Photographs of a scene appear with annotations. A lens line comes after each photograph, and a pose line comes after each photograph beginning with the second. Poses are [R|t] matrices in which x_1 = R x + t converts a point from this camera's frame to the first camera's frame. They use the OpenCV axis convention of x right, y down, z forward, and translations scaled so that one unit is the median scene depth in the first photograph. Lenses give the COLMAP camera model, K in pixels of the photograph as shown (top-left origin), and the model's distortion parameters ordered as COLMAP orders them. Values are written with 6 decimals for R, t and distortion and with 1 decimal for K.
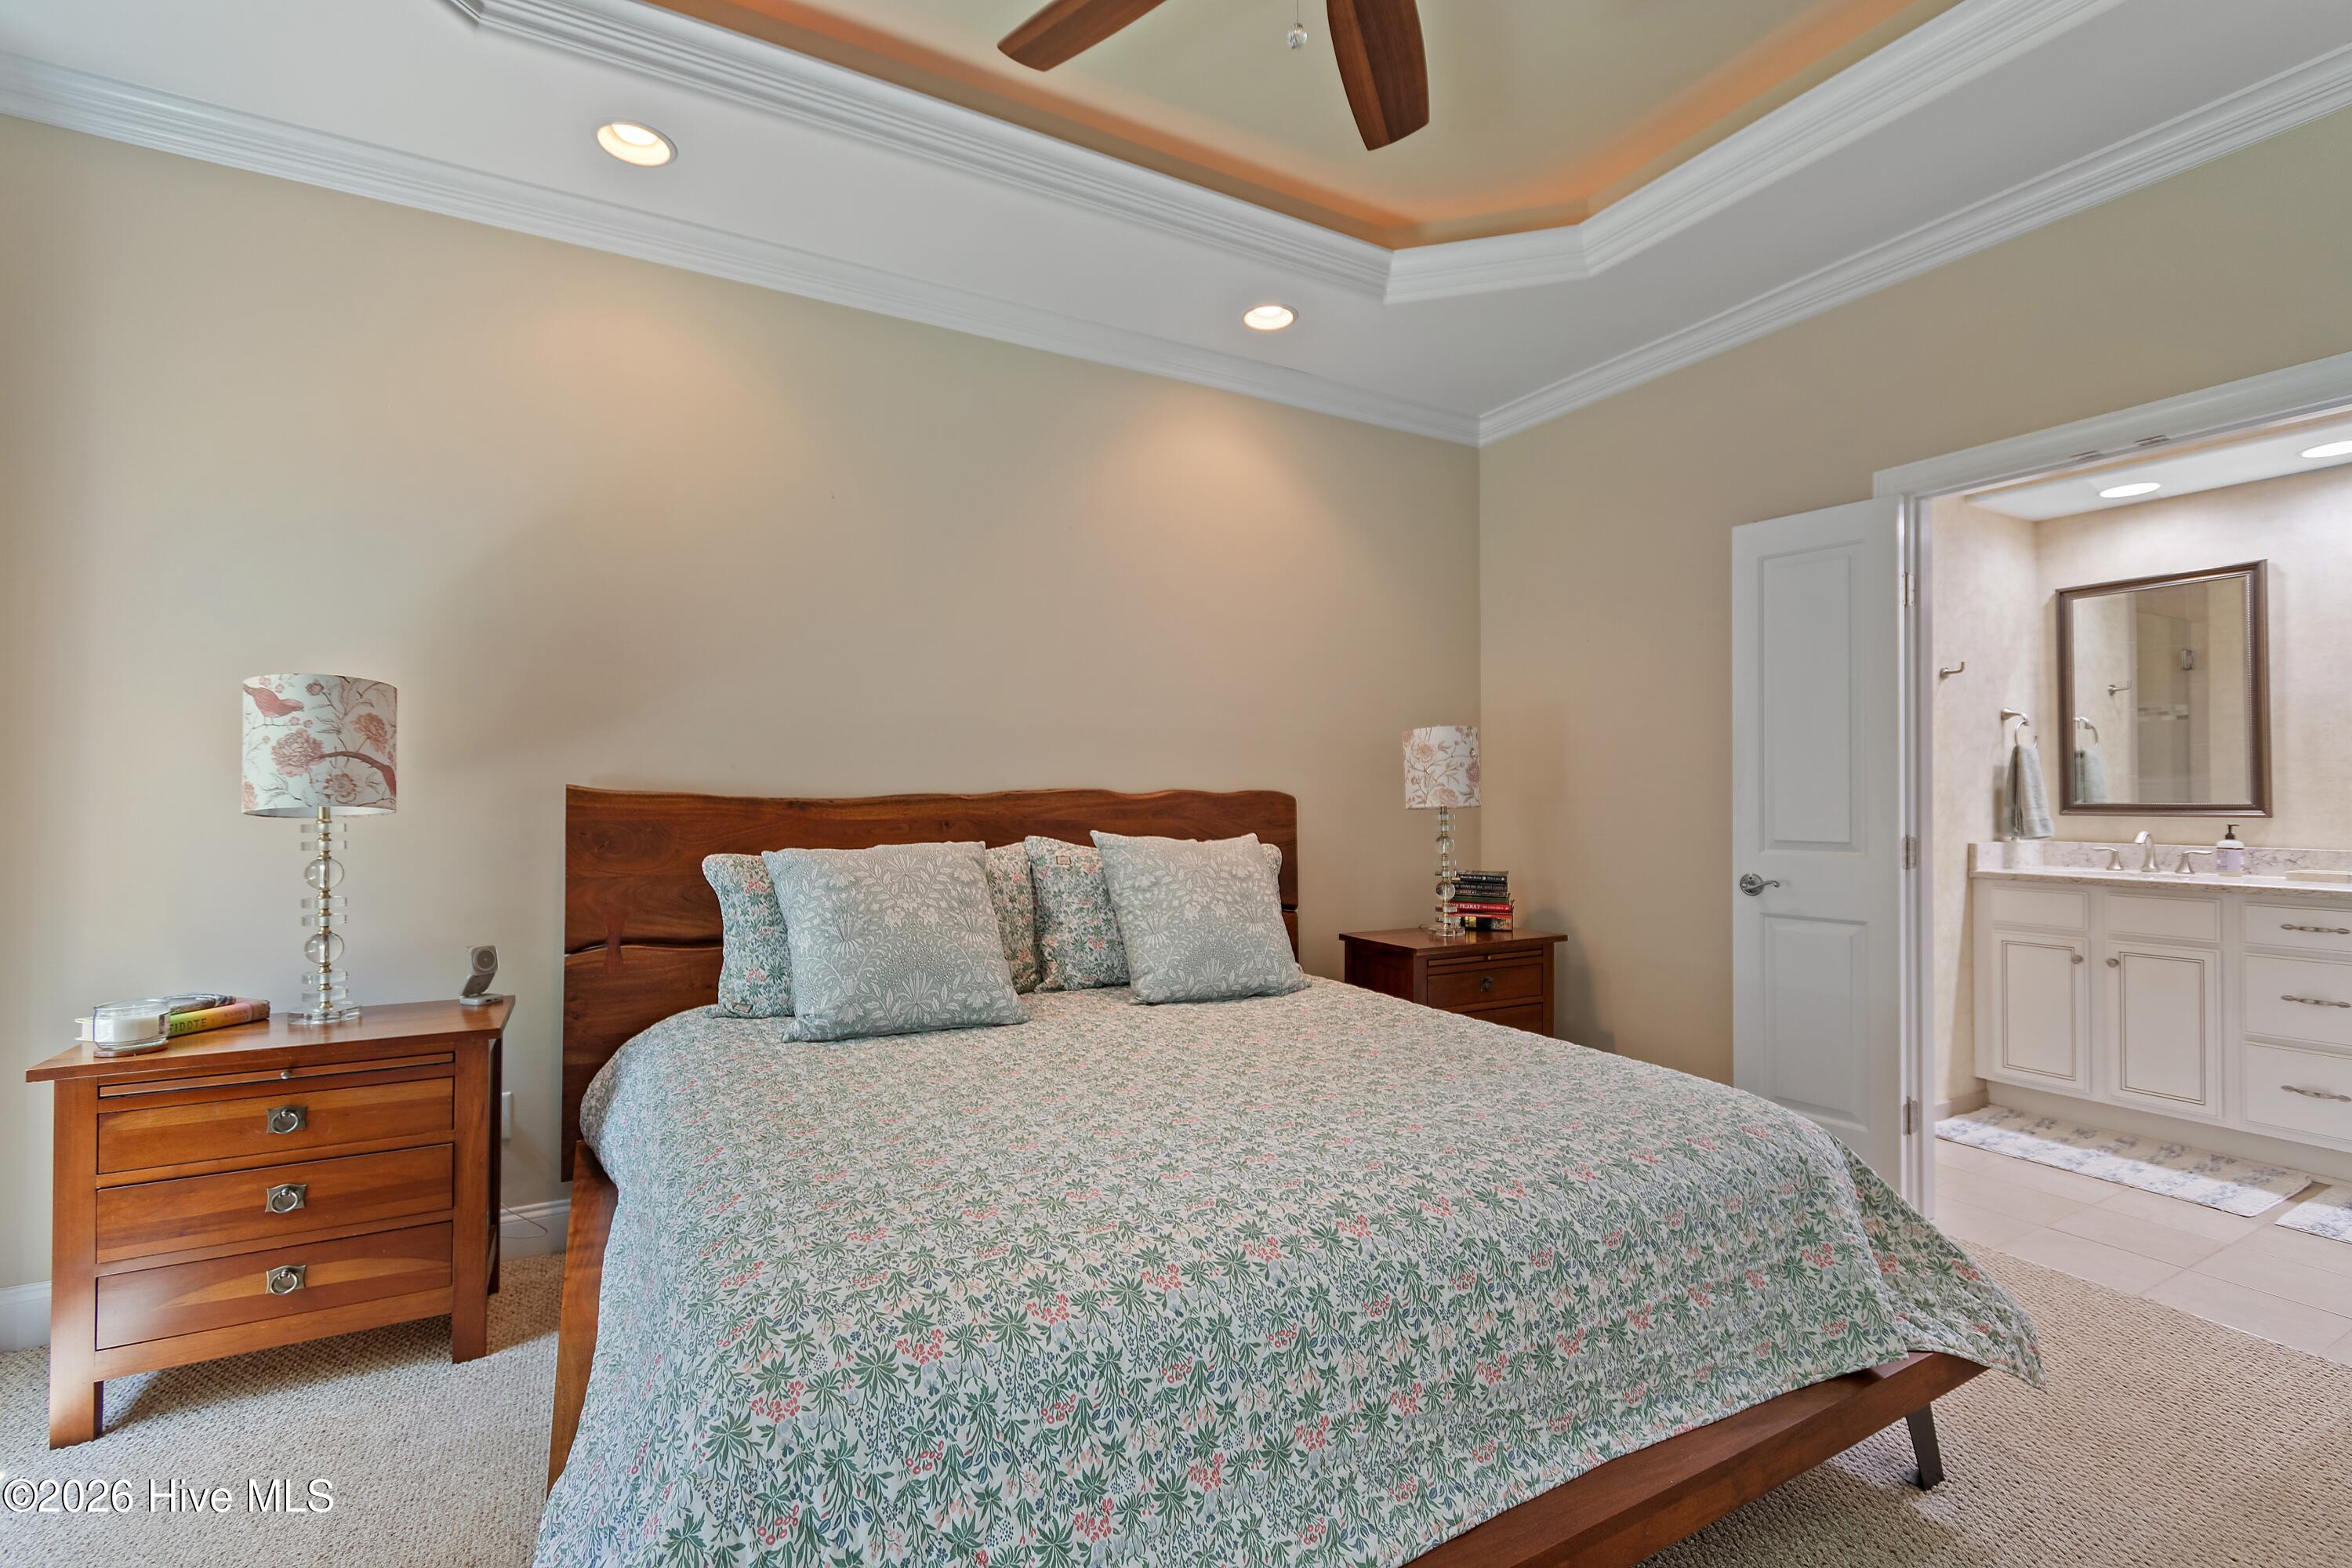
lens RADIAL K [[1036.0, 0, 1172.4], [0, 1036.0, 782.4], [0, 0, 1]] dist [0.004441, -0.003084]
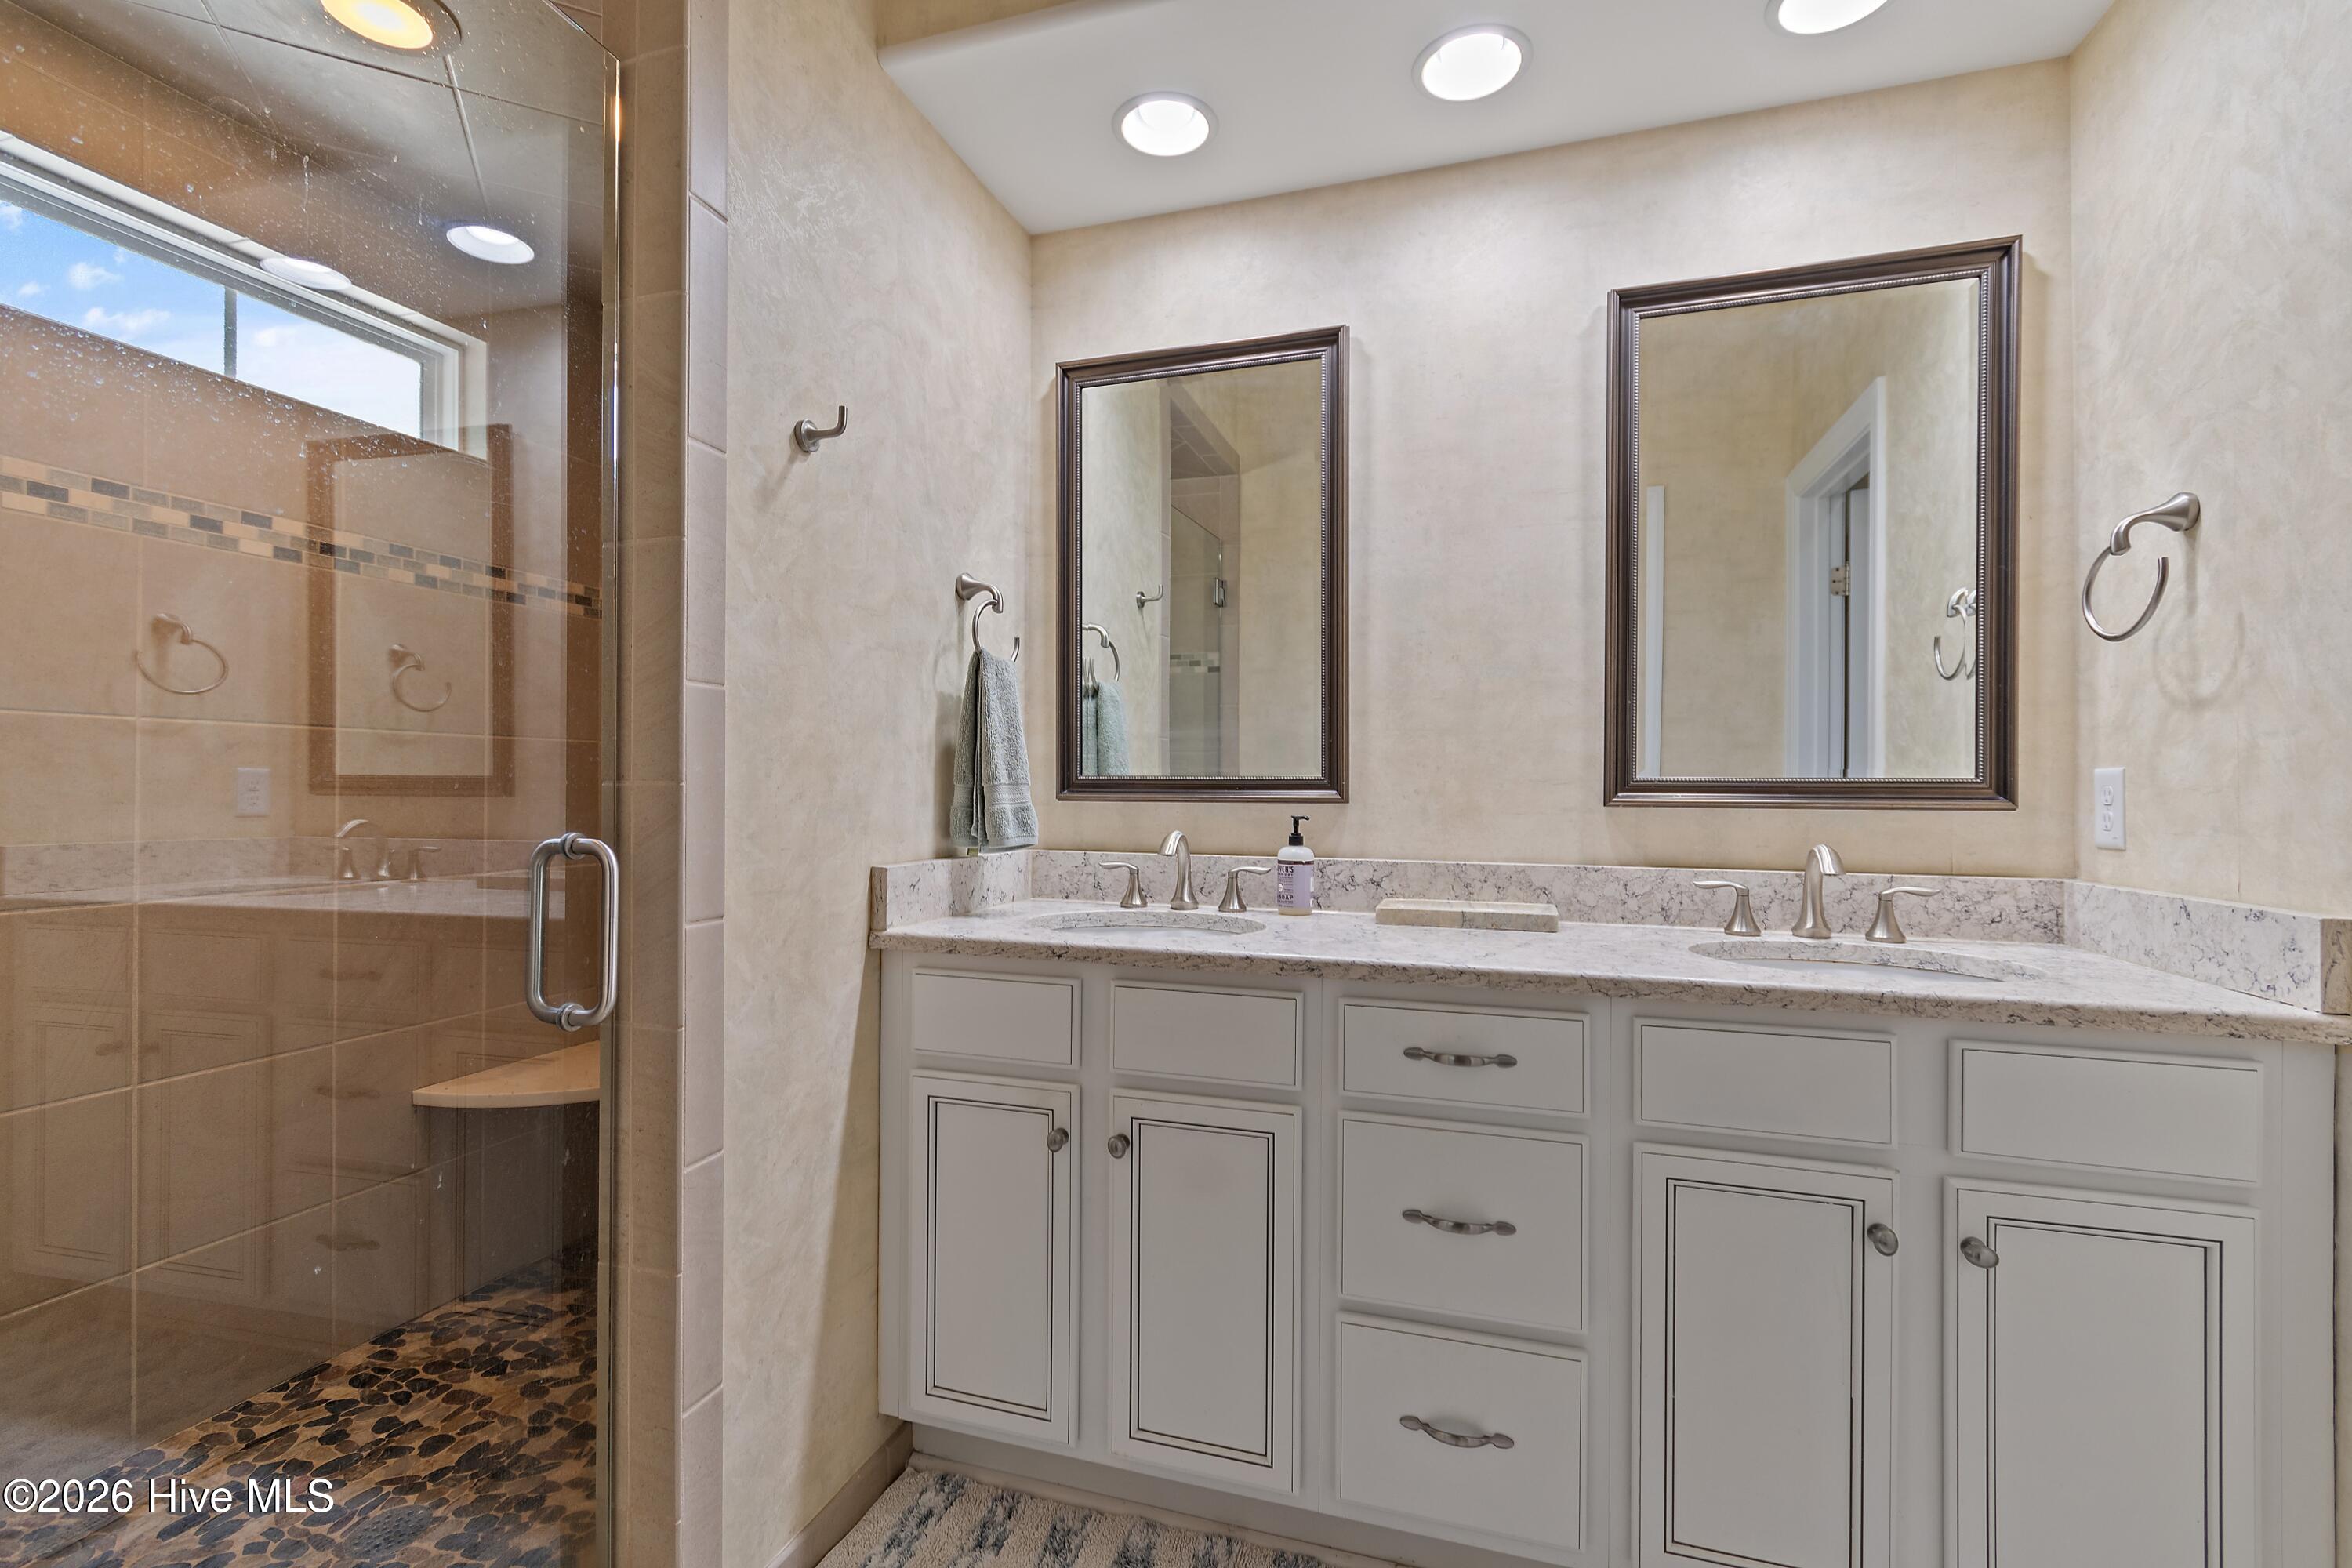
lens RADIAL K [[1036.0, 0, 1176.2], [0, 1036.0, 788.0], [0, 0, 1]] dist [0.004441, -0.003084]
pose [[0.728202, 0.001618, 0.685361, 0.568669], [-0.013705, 0.999832, 0.012201, 0.019126], [-0.685226, -0.018278, 0.728101, 0.609733]]
